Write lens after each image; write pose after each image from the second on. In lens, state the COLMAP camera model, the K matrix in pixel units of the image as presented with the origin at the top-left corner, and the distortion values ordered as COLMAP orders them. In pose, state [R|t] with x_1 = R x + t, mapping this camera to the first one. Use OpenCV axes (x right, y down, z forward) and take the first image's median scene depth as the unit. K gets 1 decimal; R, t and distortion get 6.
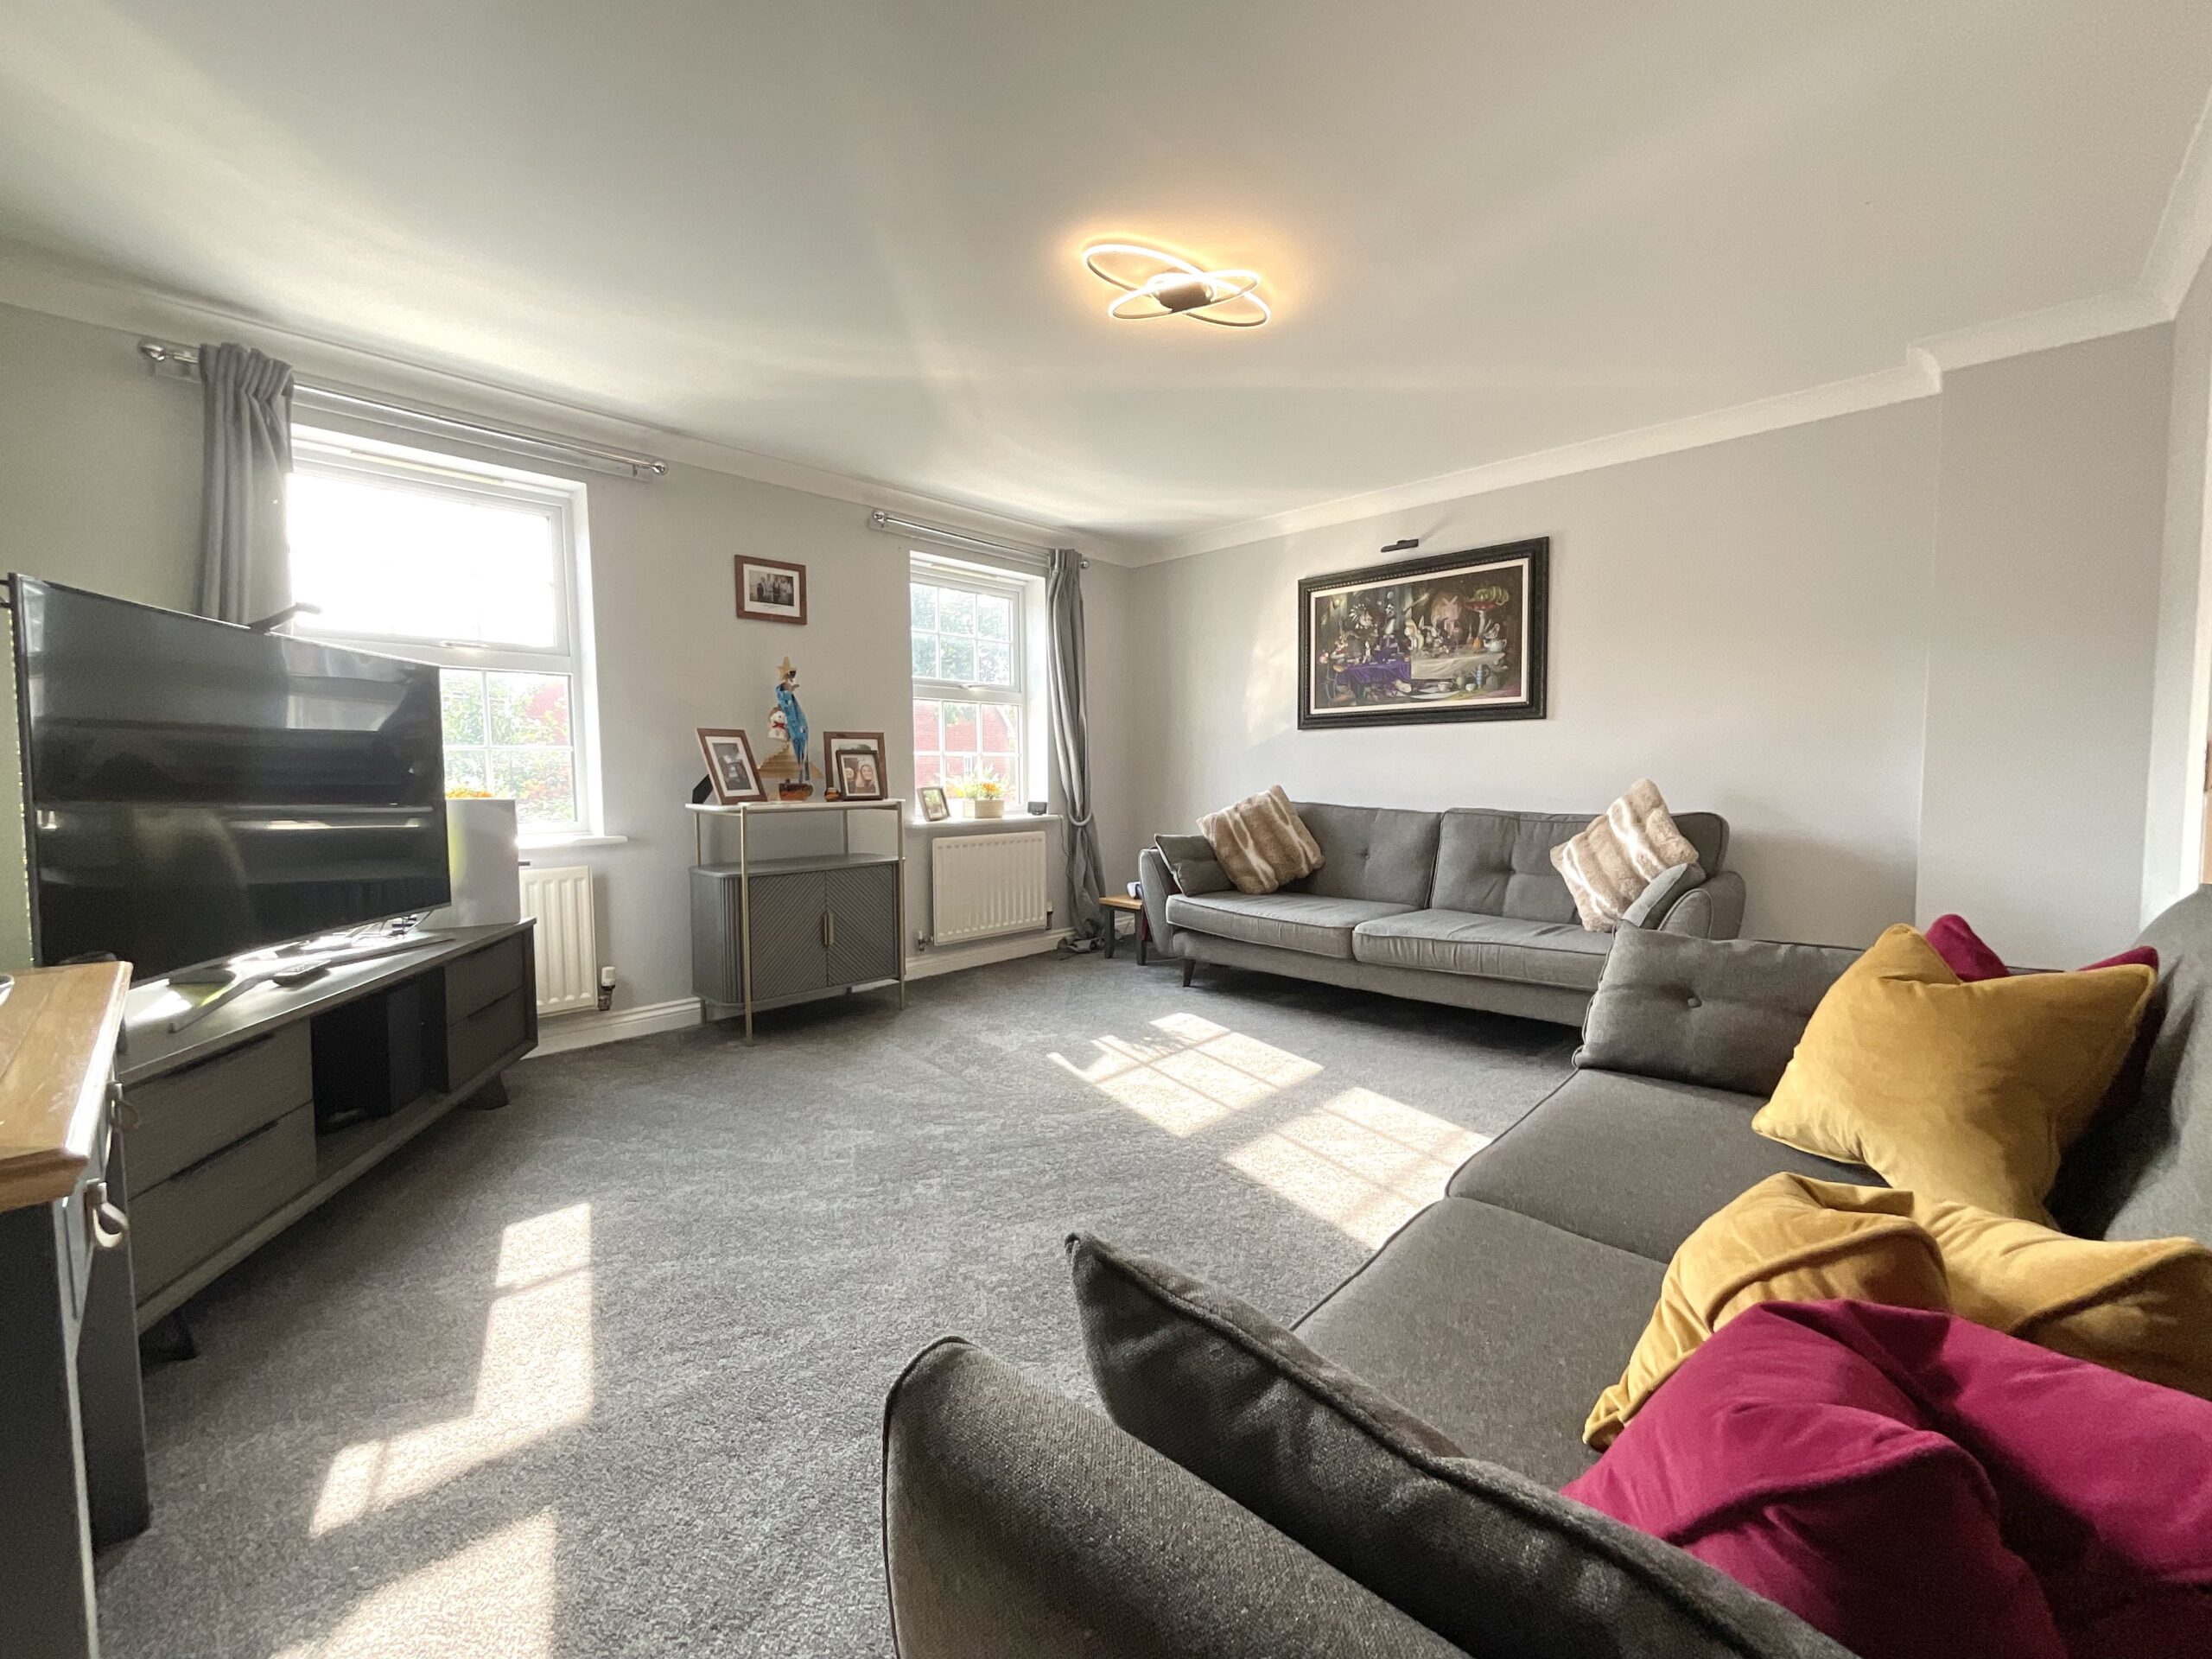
lens RADIAL K [[904.4, 0, 1083.9], [0, 904.4, 832.2], [0, 0, 1]] dist [-0.000720, 0.000075]
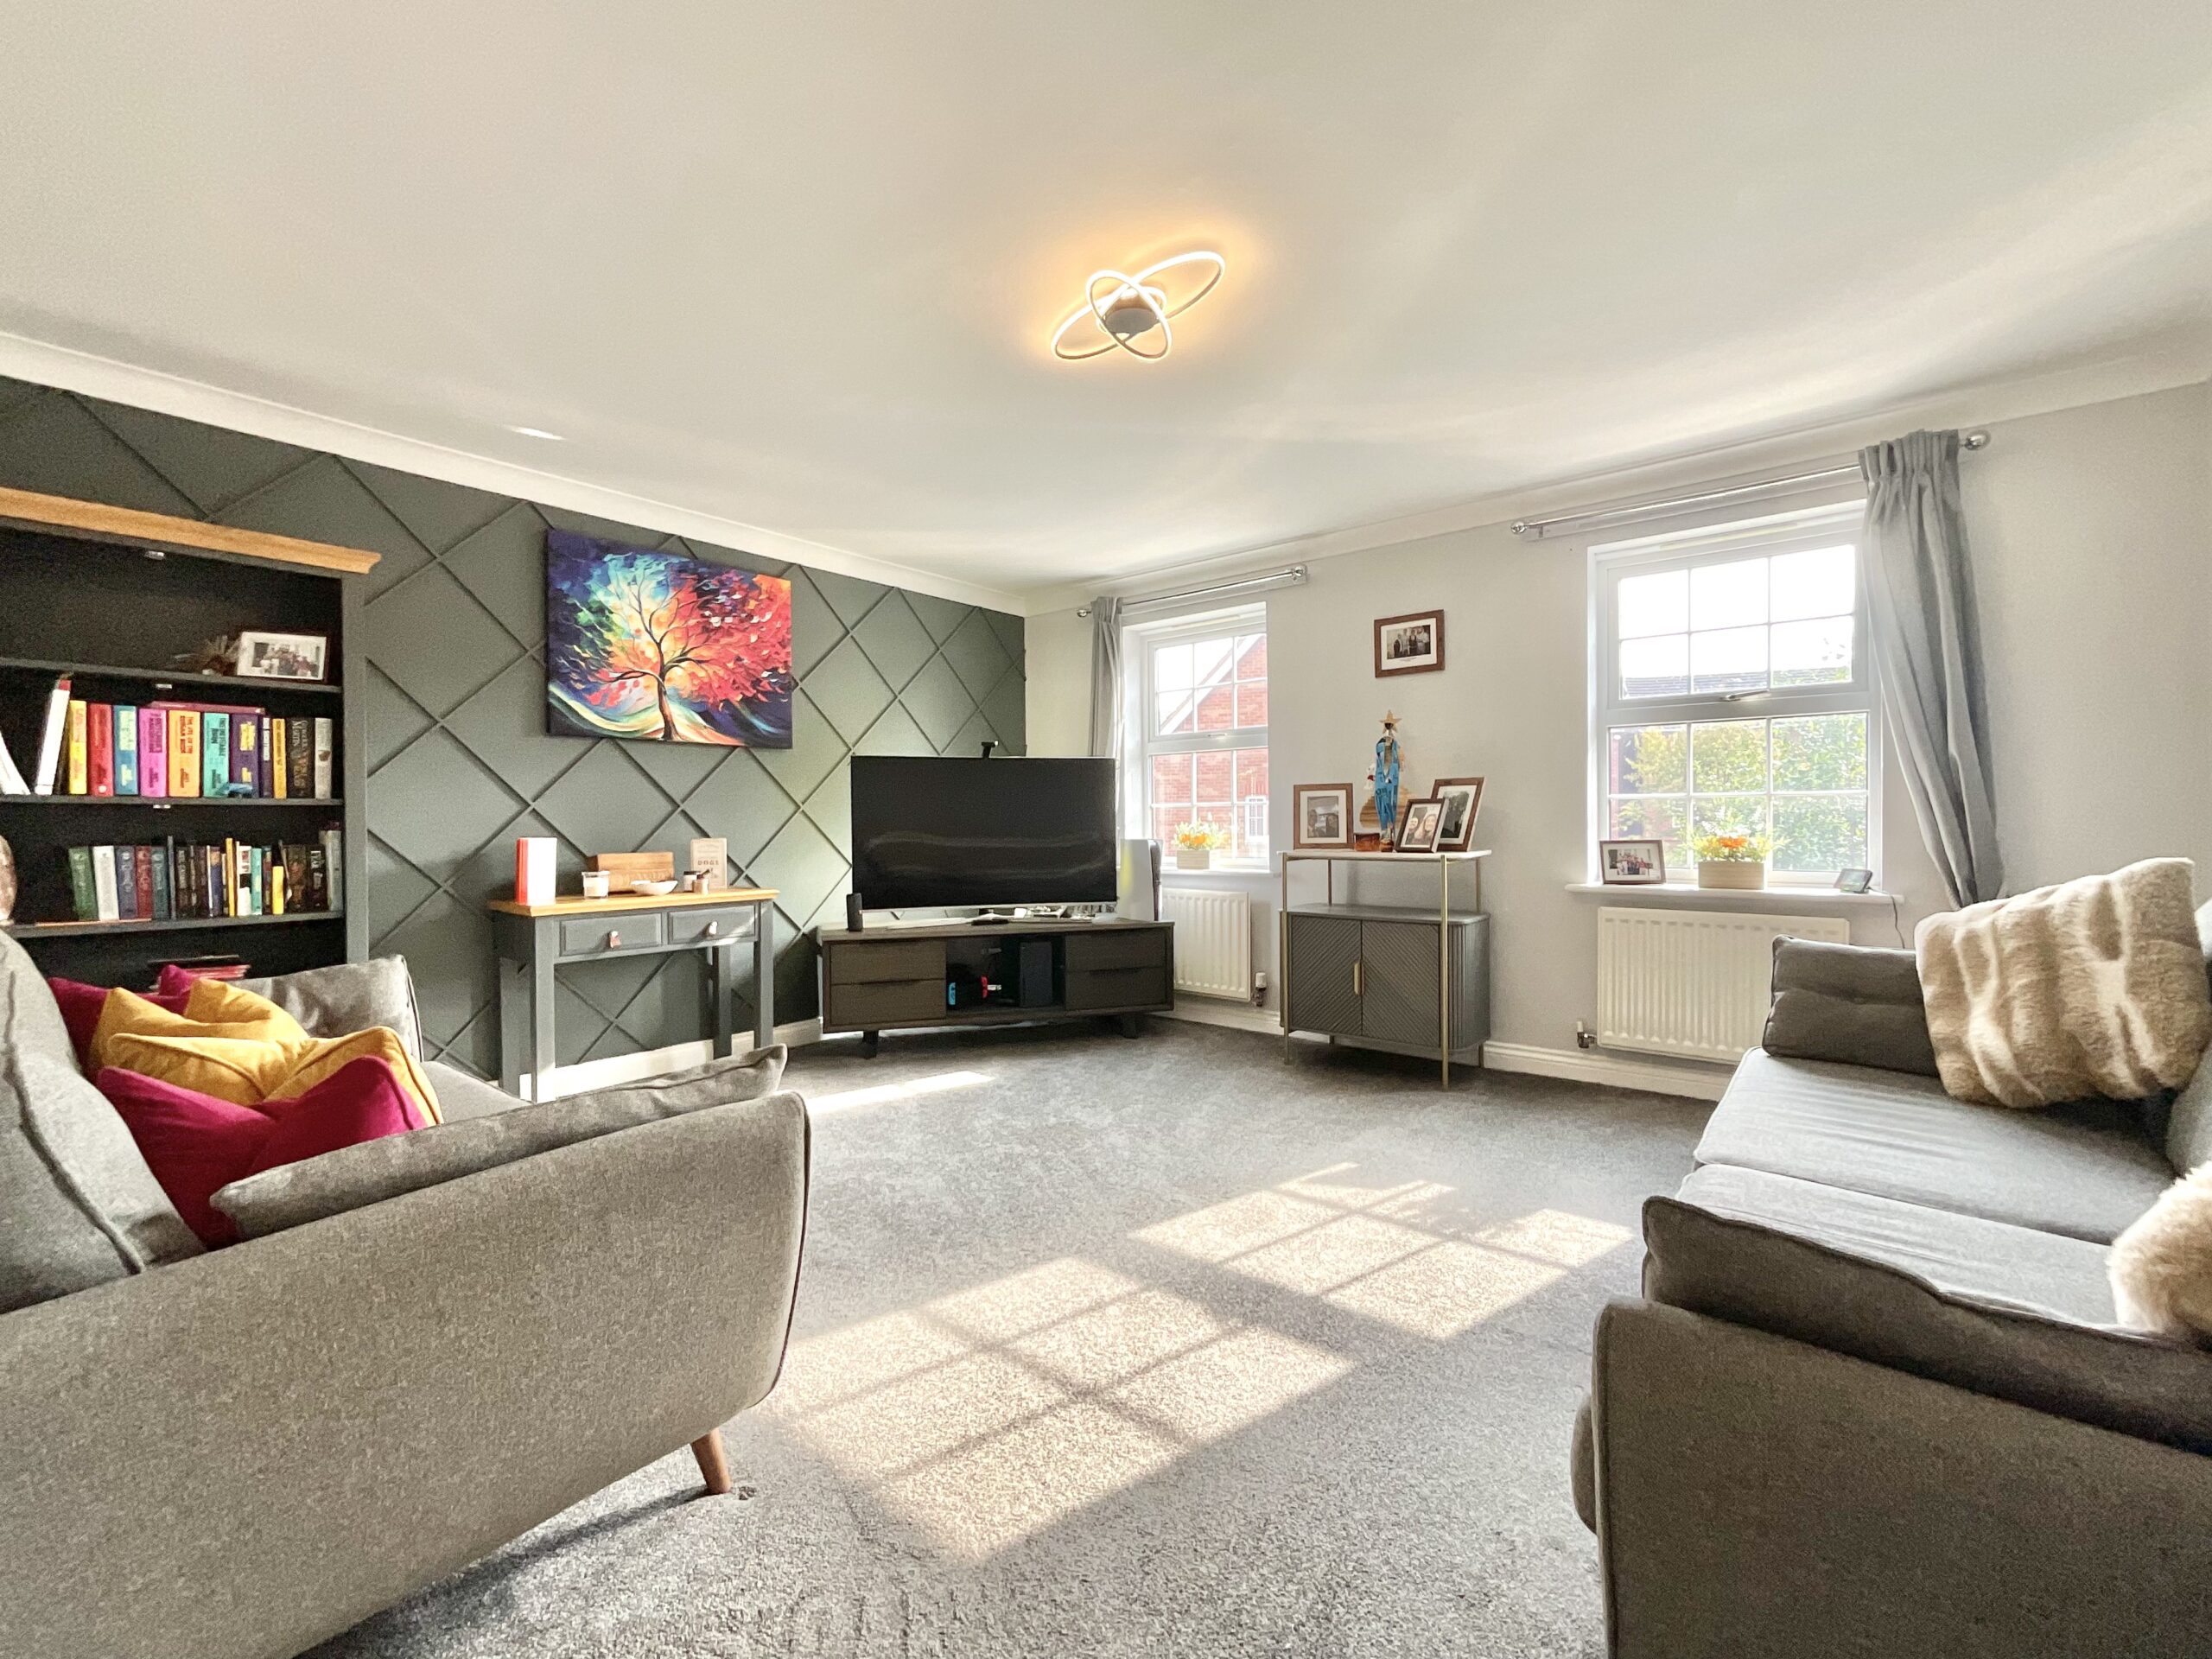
lens RADIAL K [[904.4, 0, 1083.9], [0, 904.4, 832.2], [0, 0, 1]] dist [-0.000720, 0.000075]
pose [[0.088369, 0.018776, -0.995911, 0.695508], [-0.062553, 0.997953, 0.013264, -0.049406], [0.994122, 0.061126, 0.089363, 0.601904]]
